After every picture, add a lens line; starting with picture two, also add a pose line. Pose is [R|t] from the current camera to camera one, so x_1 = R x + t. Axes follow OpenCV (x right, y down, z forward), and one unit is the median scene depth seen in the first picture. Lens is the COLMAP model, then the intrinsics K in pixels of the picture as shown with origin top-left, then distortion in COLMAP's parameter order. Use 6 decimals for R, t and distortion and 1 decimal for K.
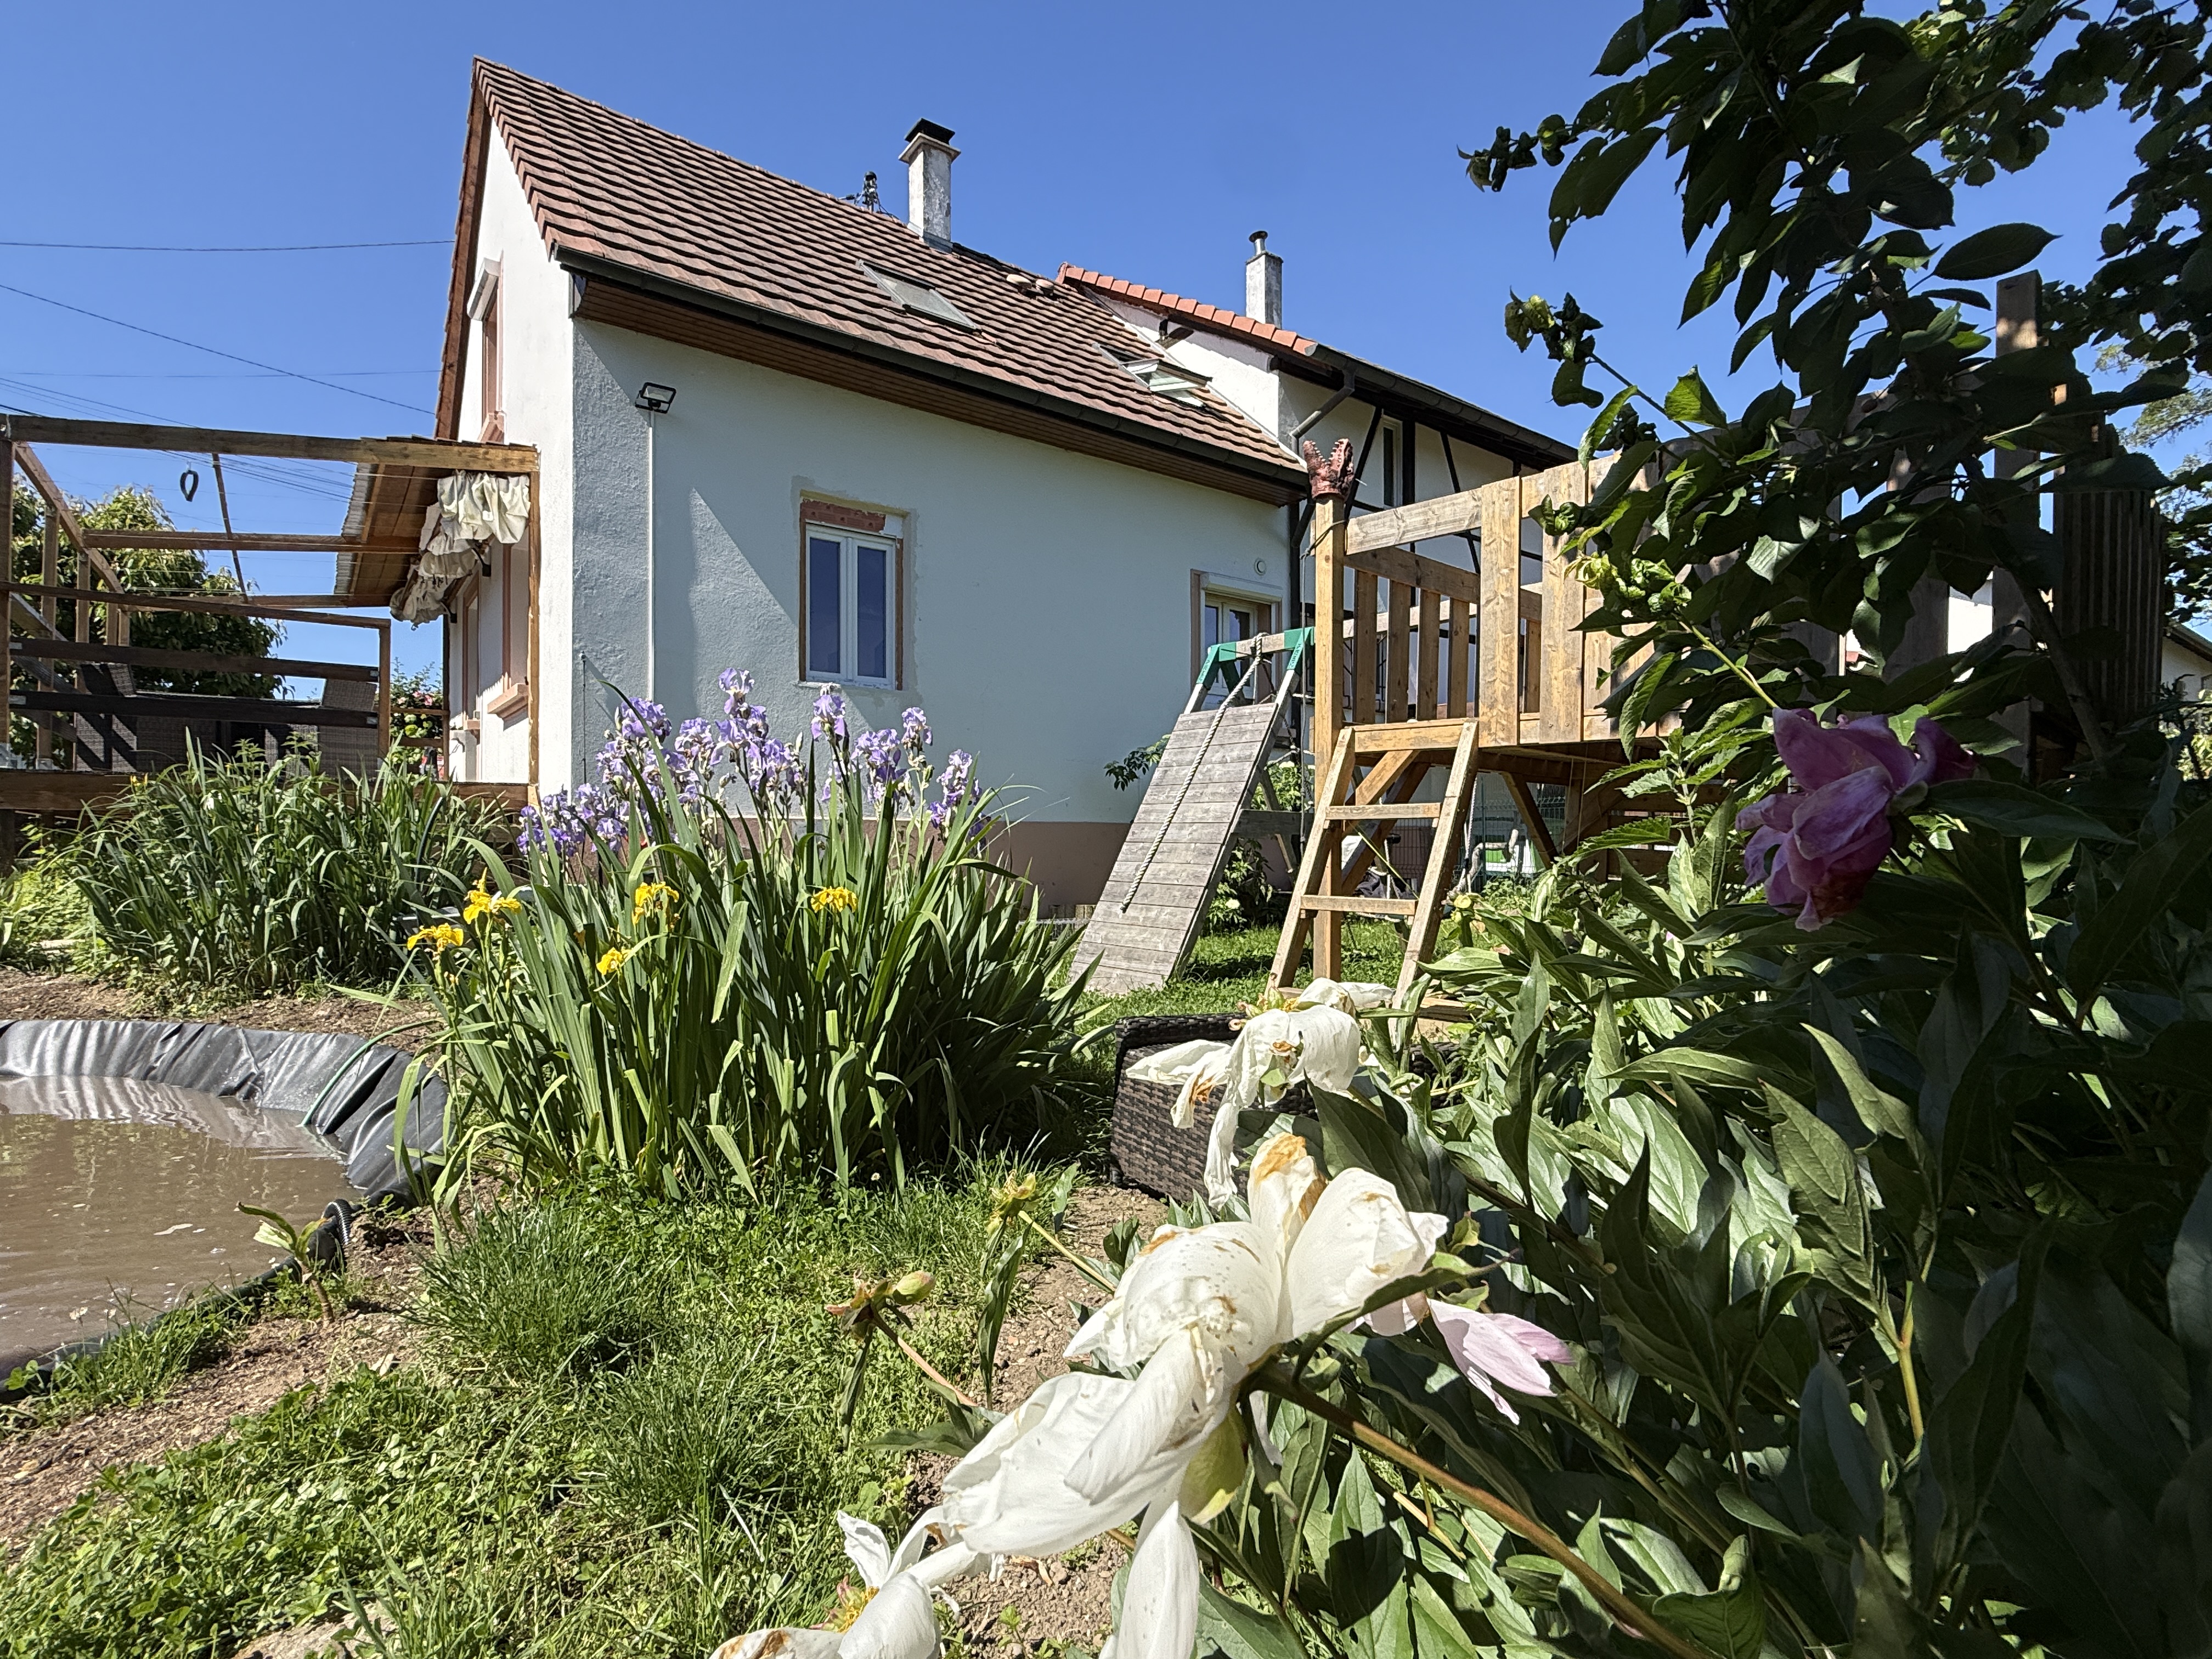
lens RADIAL K [[1071.7, 0, 1102.2], [0, 1071.7, 834.6], [0, 0, 1]] dist [0.001525, 0.000093]
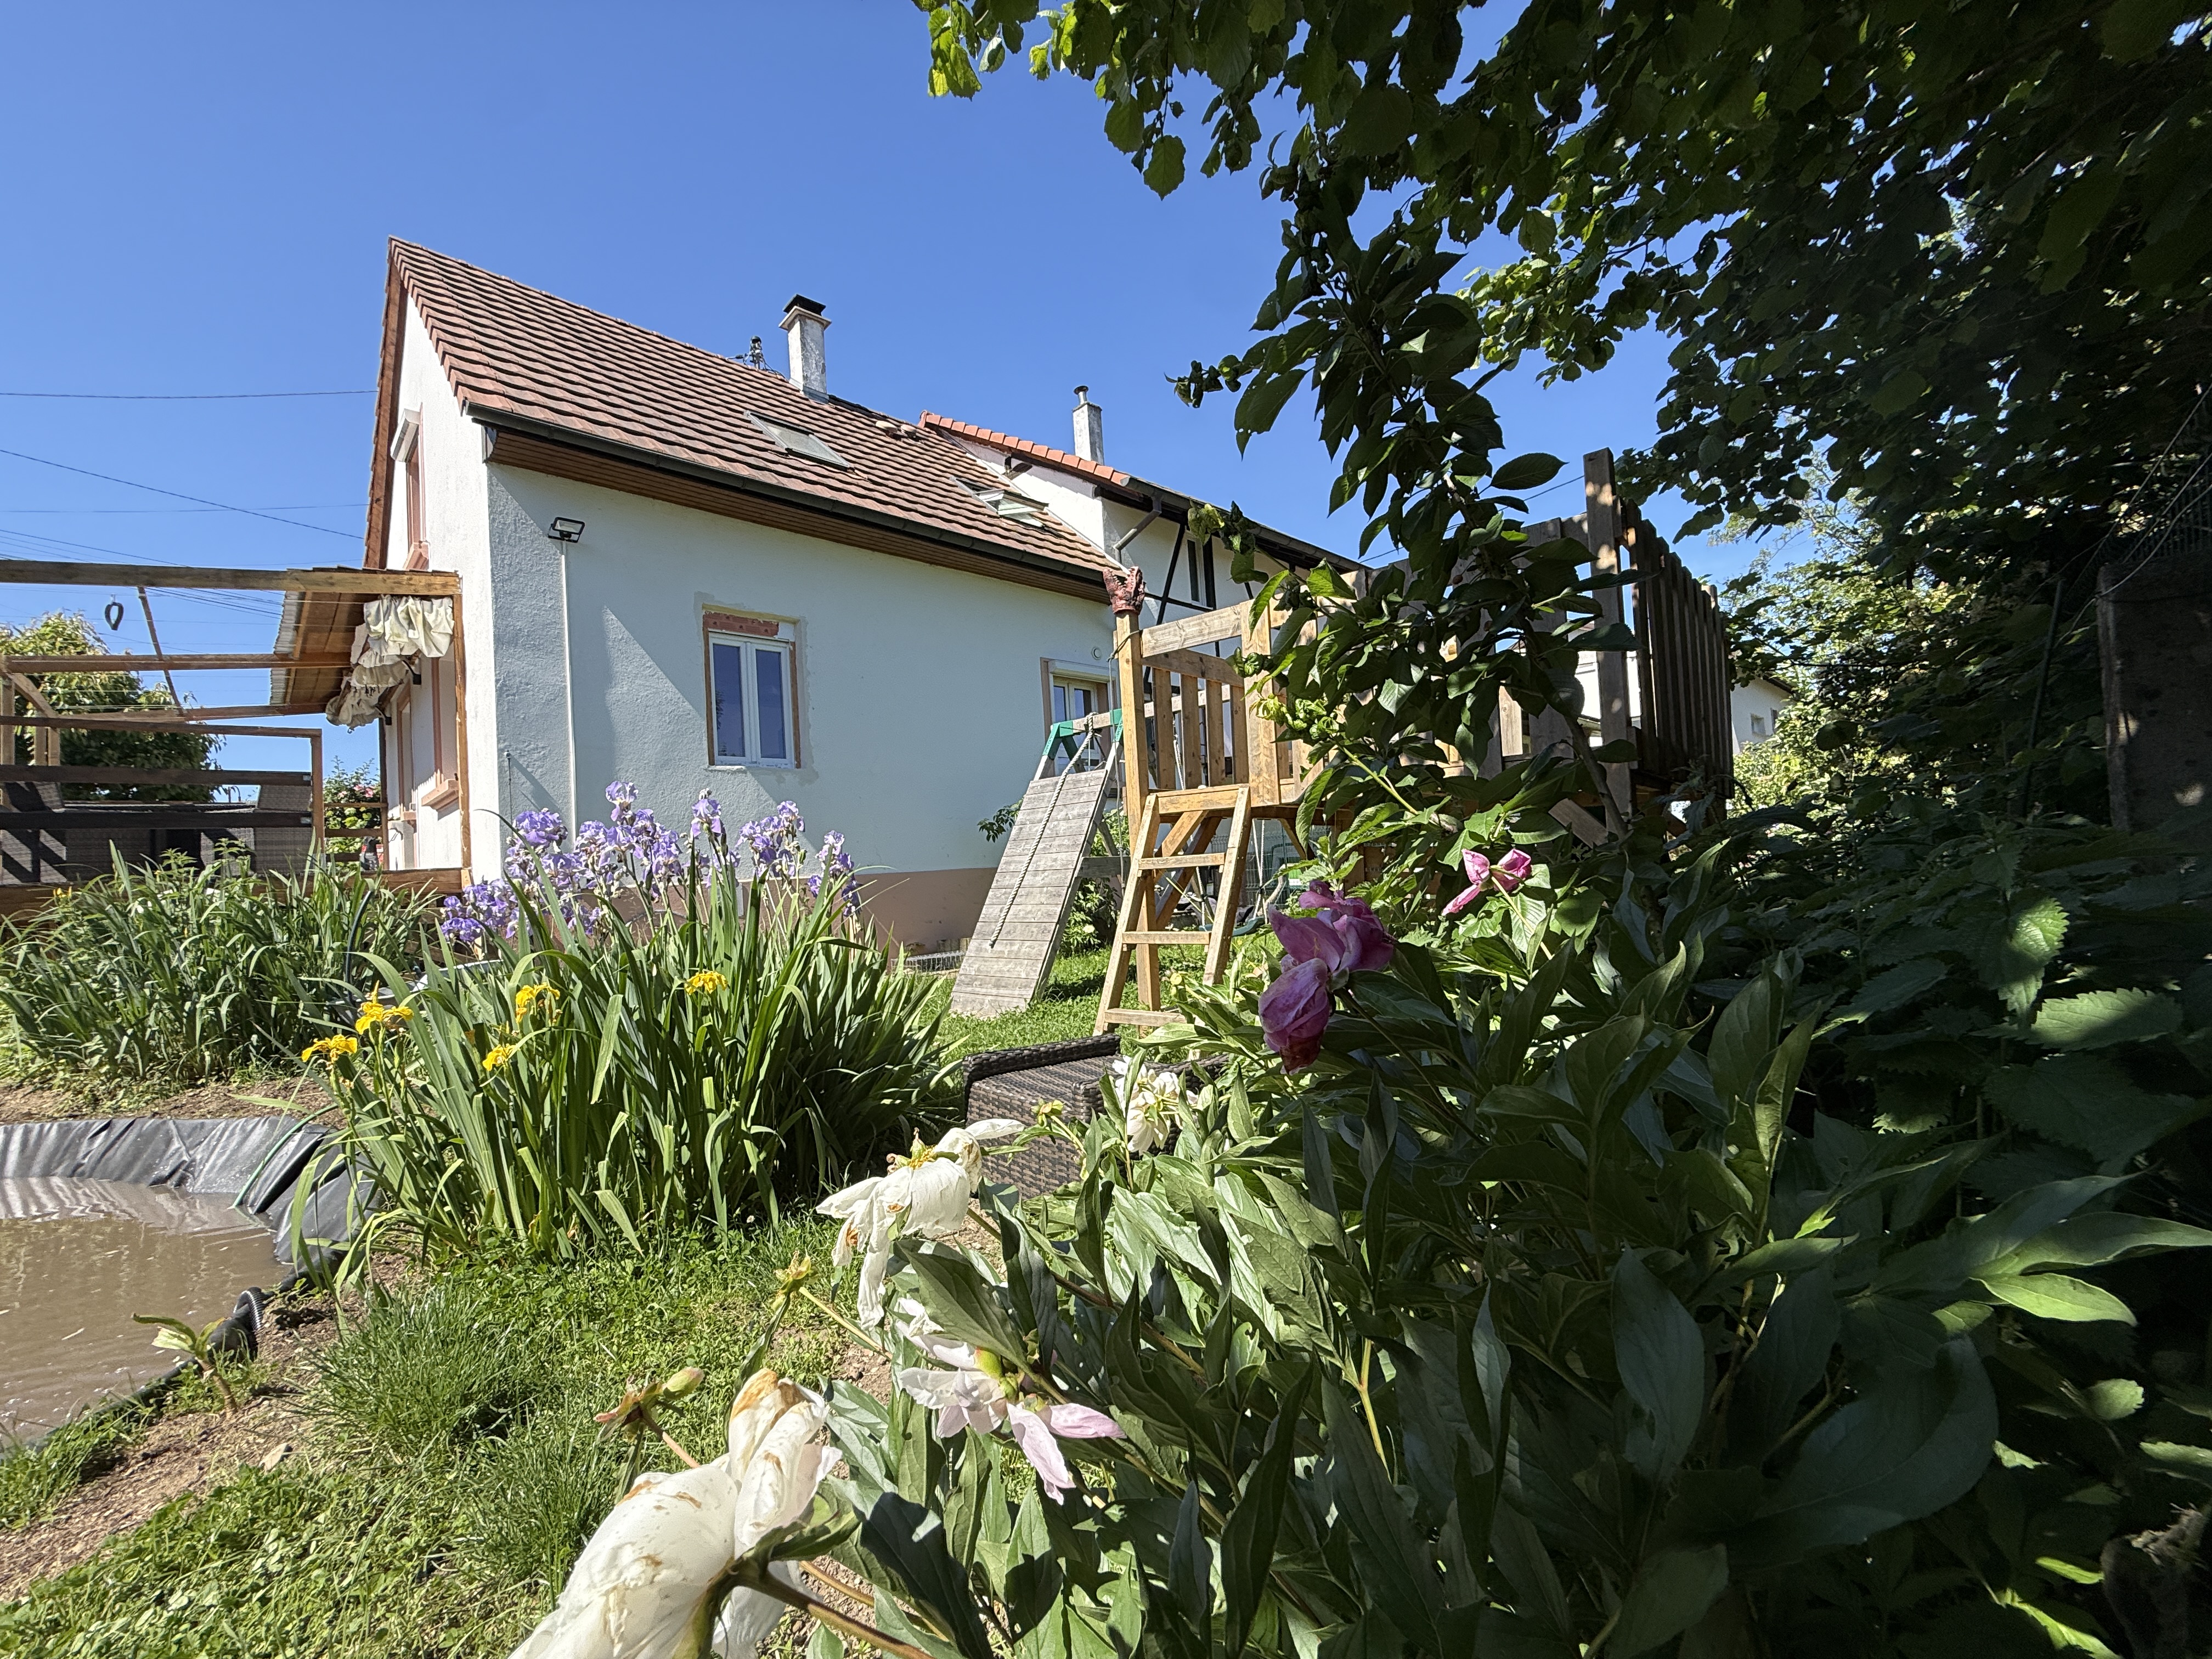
lens RADIAL K [[881.2, 0, 1099.3], [0, 881.2, 834.2], [0, 0, 1]] dist [0.000283, 0.000086]
pose [[0.990355, -0.057957, 0.125849, 0.016624], [0.062627, 0.997476, -0.033467, -0.010706], [-0.123592, 0.041026, 0.991485, -0.004864]]
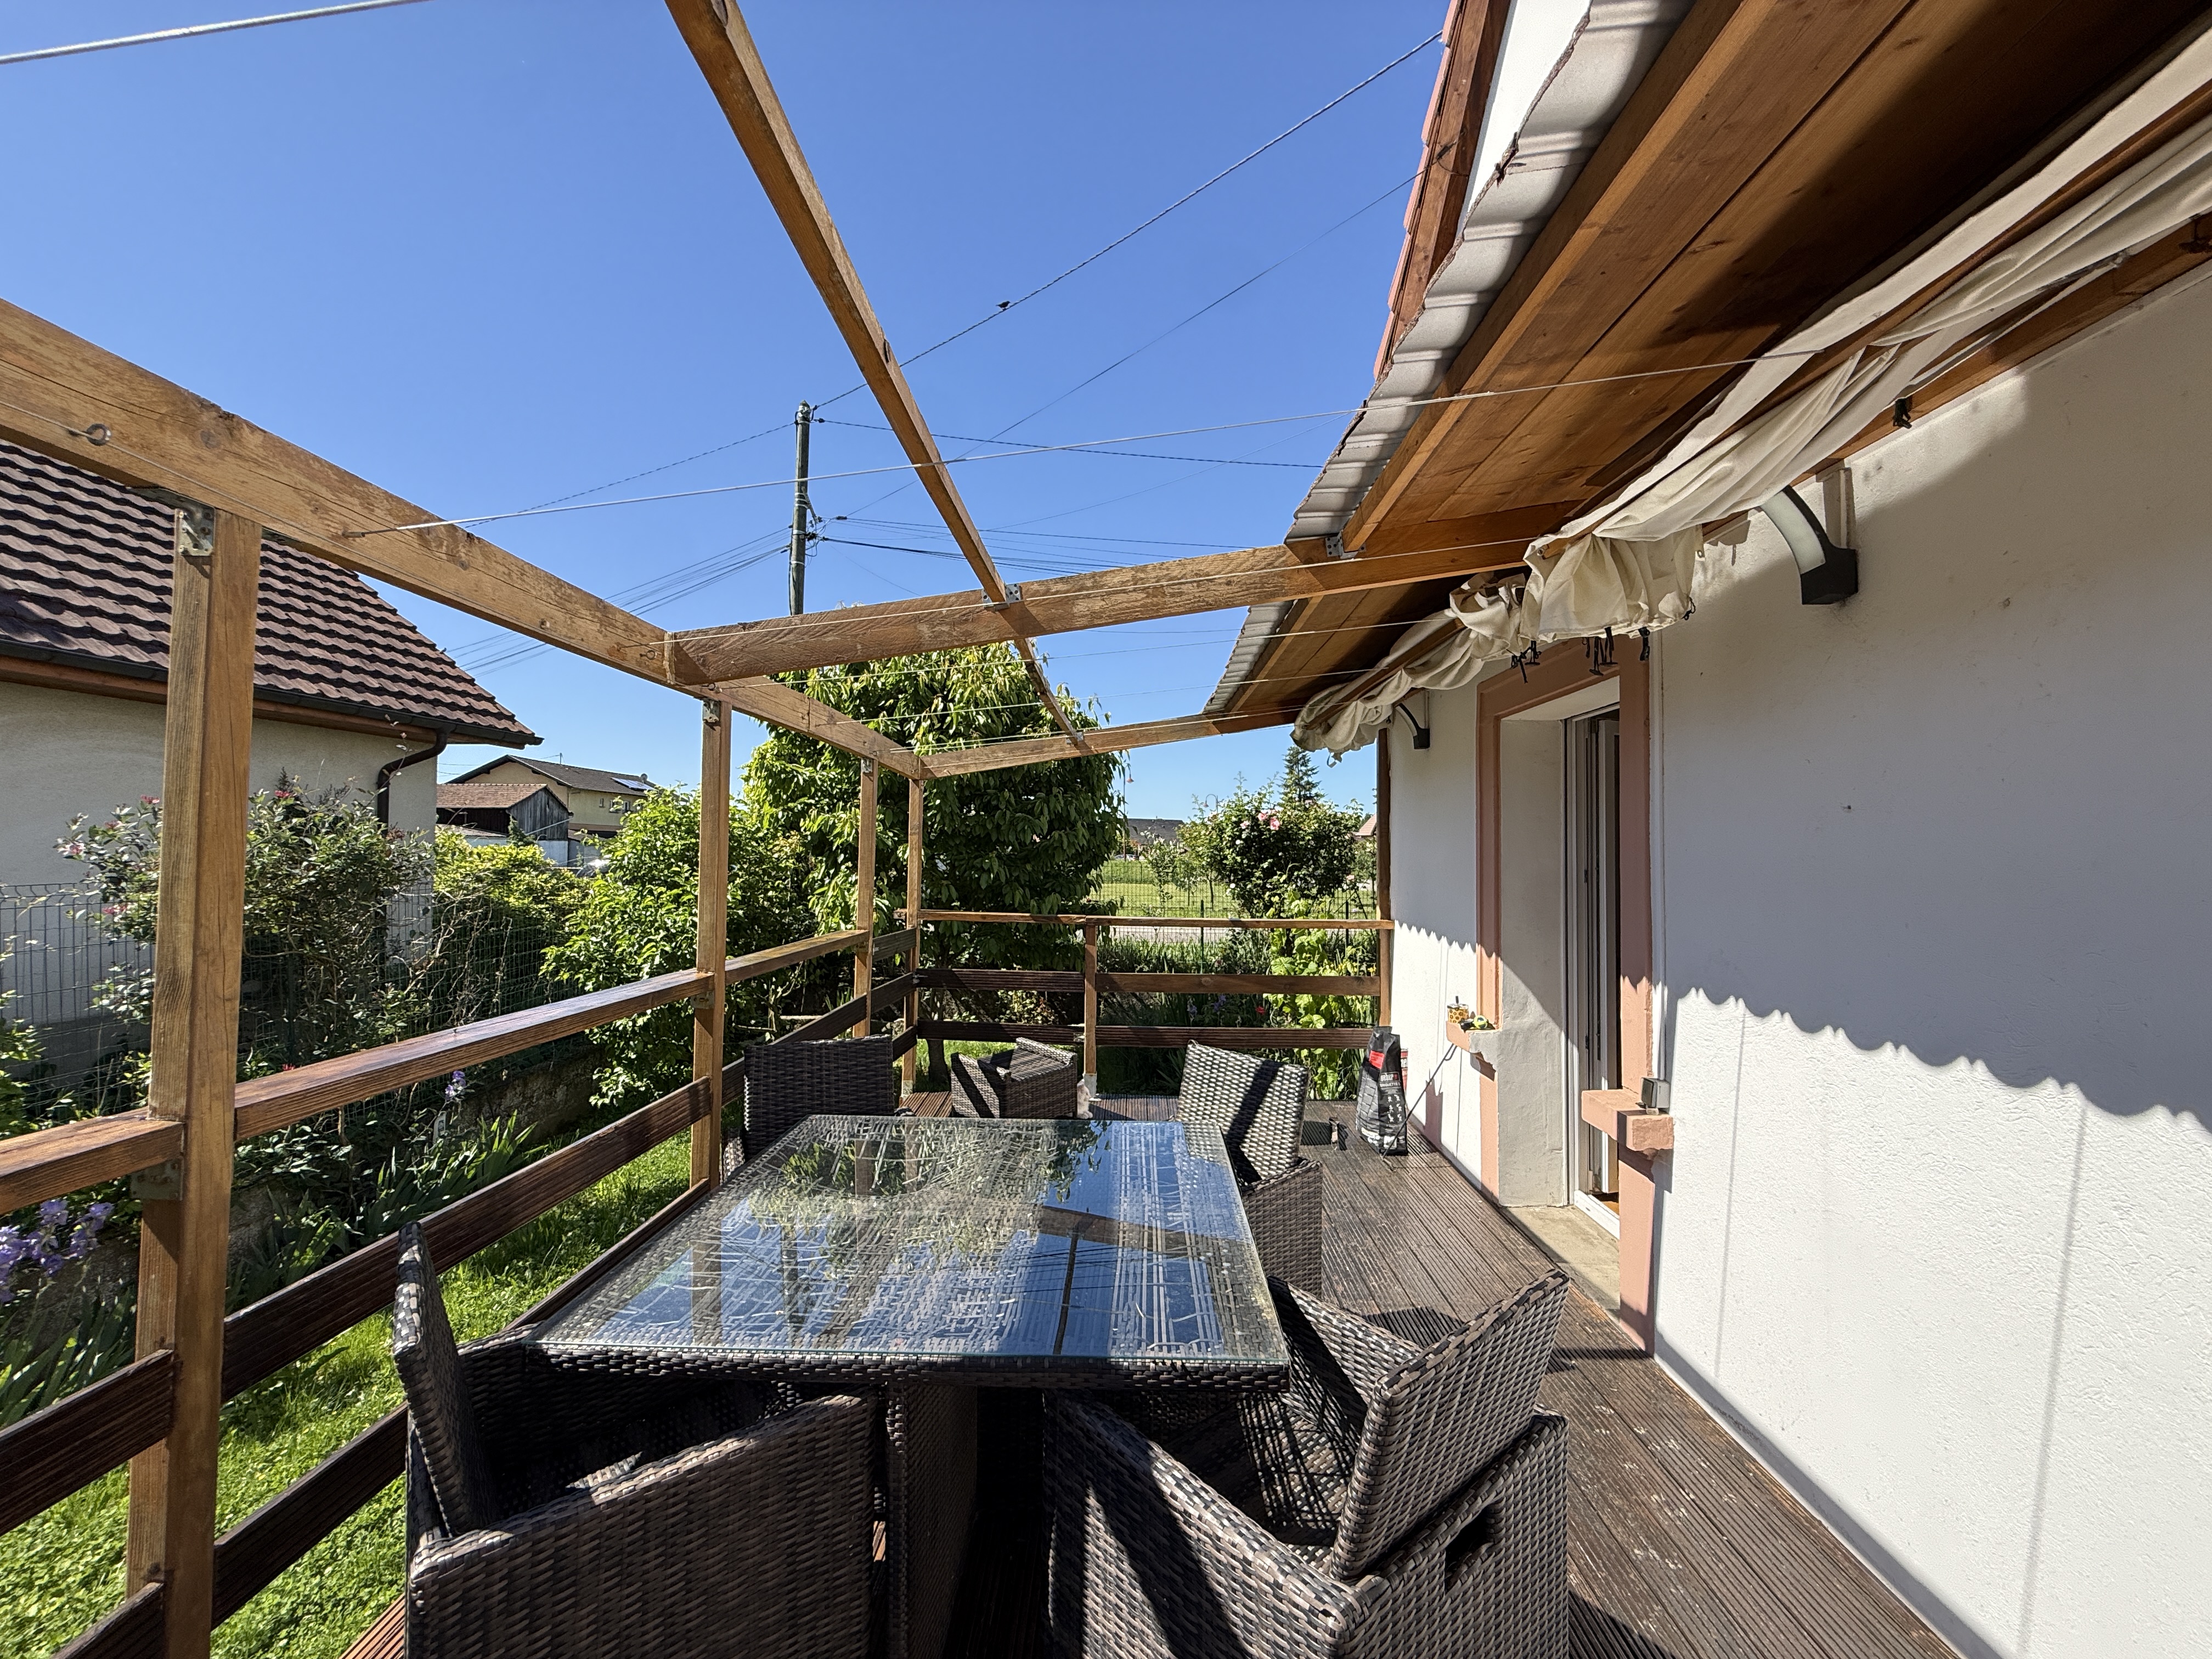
lens RADIAL K [[890.1, 0, 1106.0], [0, 890.1, 829.5], [0, 0, 1]] dist [-0.002142, -0.000228]
pose [[0.780584, -0.009405, -0.624980, -0.880220], [-0.008228, 0.999646, -0.025320, -0.283608], [0.624996, 0.024907, 0.780230, 1.157652]]
